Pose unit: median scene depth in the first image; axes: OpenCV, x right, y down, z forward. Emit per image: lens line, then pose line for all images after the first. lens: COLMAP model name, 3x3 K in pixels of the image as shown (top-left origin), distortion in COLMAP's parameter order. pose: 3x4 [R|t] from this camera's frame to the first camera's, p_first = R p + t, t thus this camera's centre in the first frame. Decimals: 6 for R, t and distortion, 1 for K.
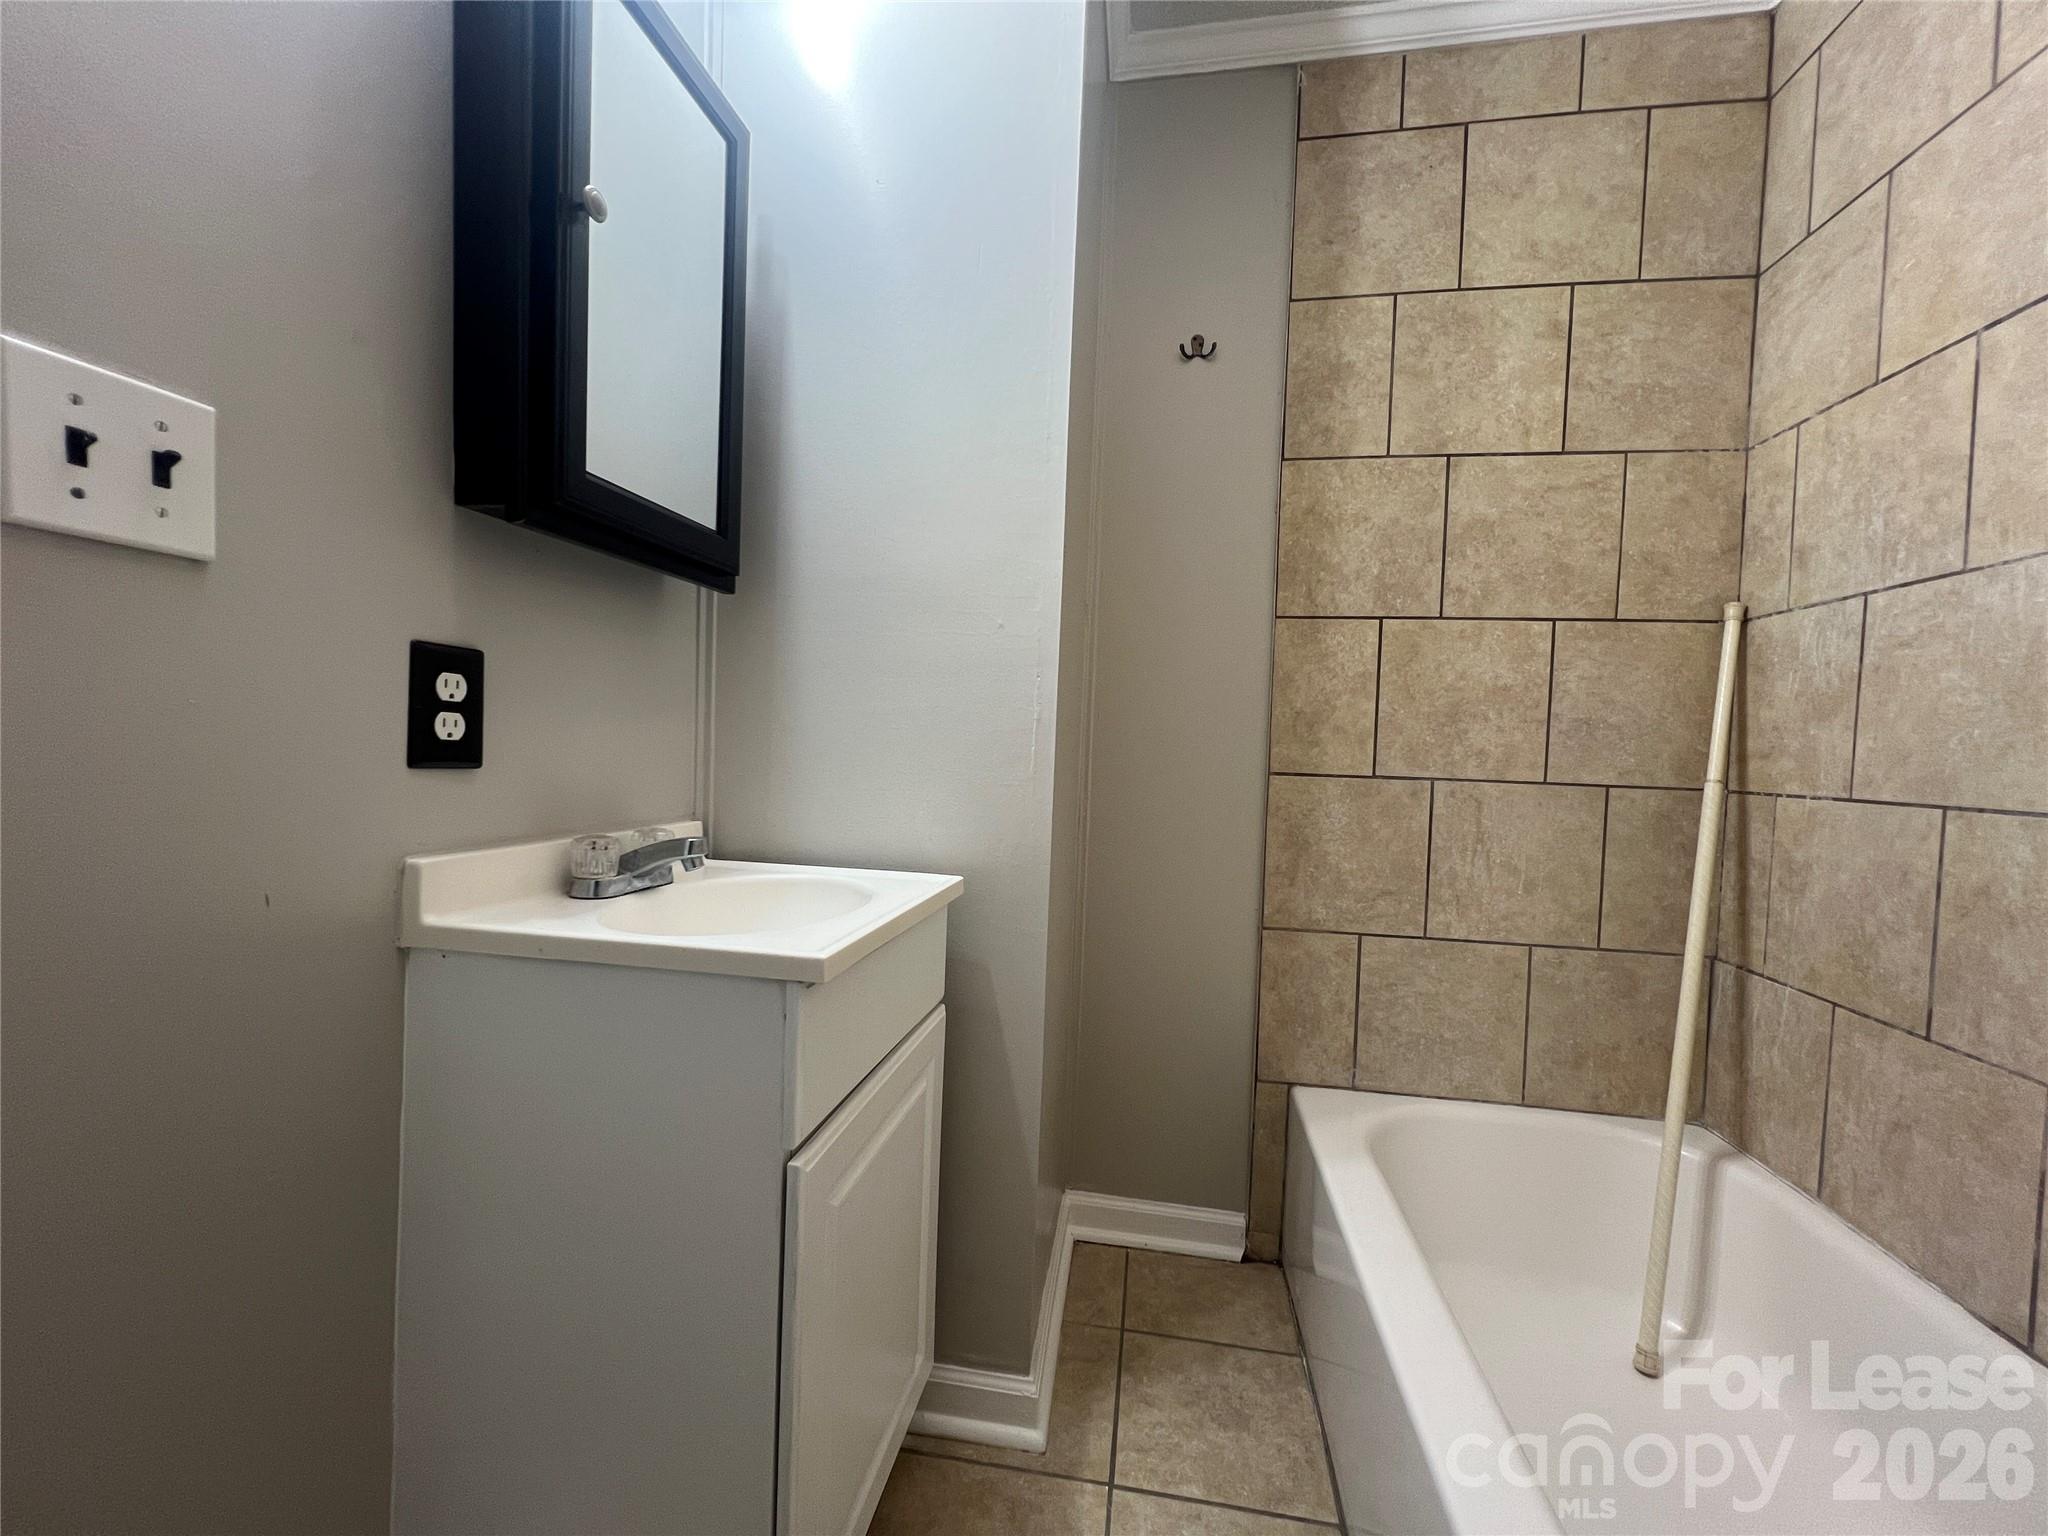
lens RADIAL K [[817.1, 0, 1030.1], [0, 817.1, 770.4], [0, 0, 1]] dist [-0.002379, 0.000794]
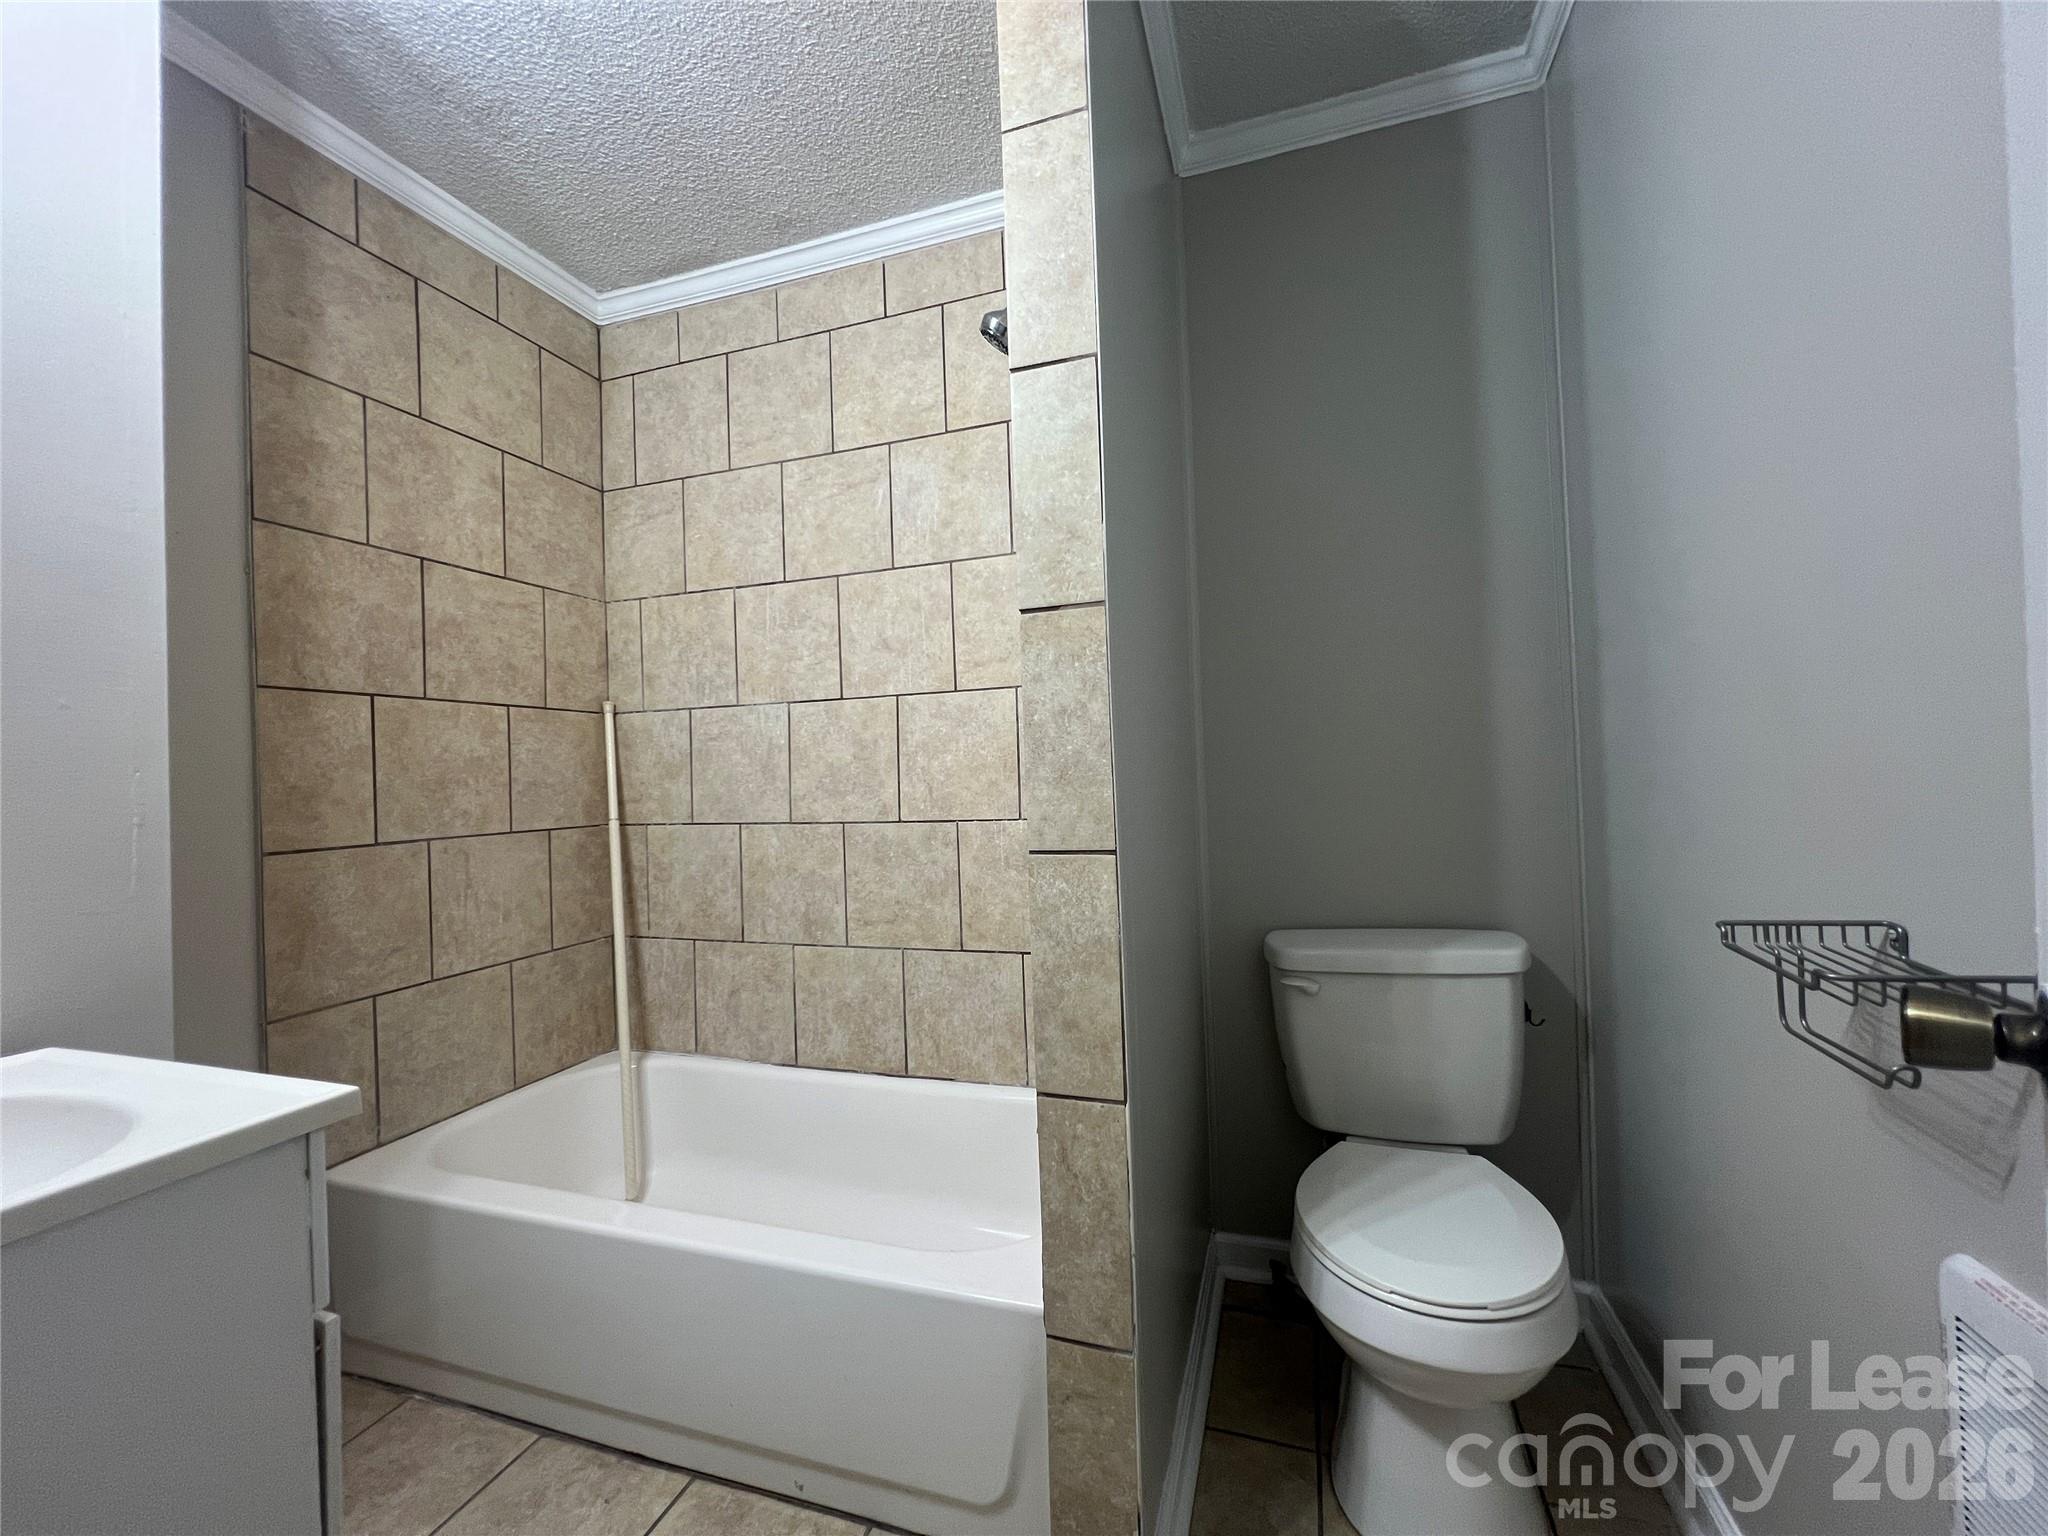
lens RADIAL K [[817.1, 0, 1029.6], [0, 817.1, 768.8], [0, 0, 1]] dist [-0.002379, 0.000794]
pose [[0.145408, -0.032684, 0.988832, -0.529359], [0.064585, 0.997636, 0.023478, -0.063509], [-0.987261, 0.060450, 0.147176, 0.002542]]
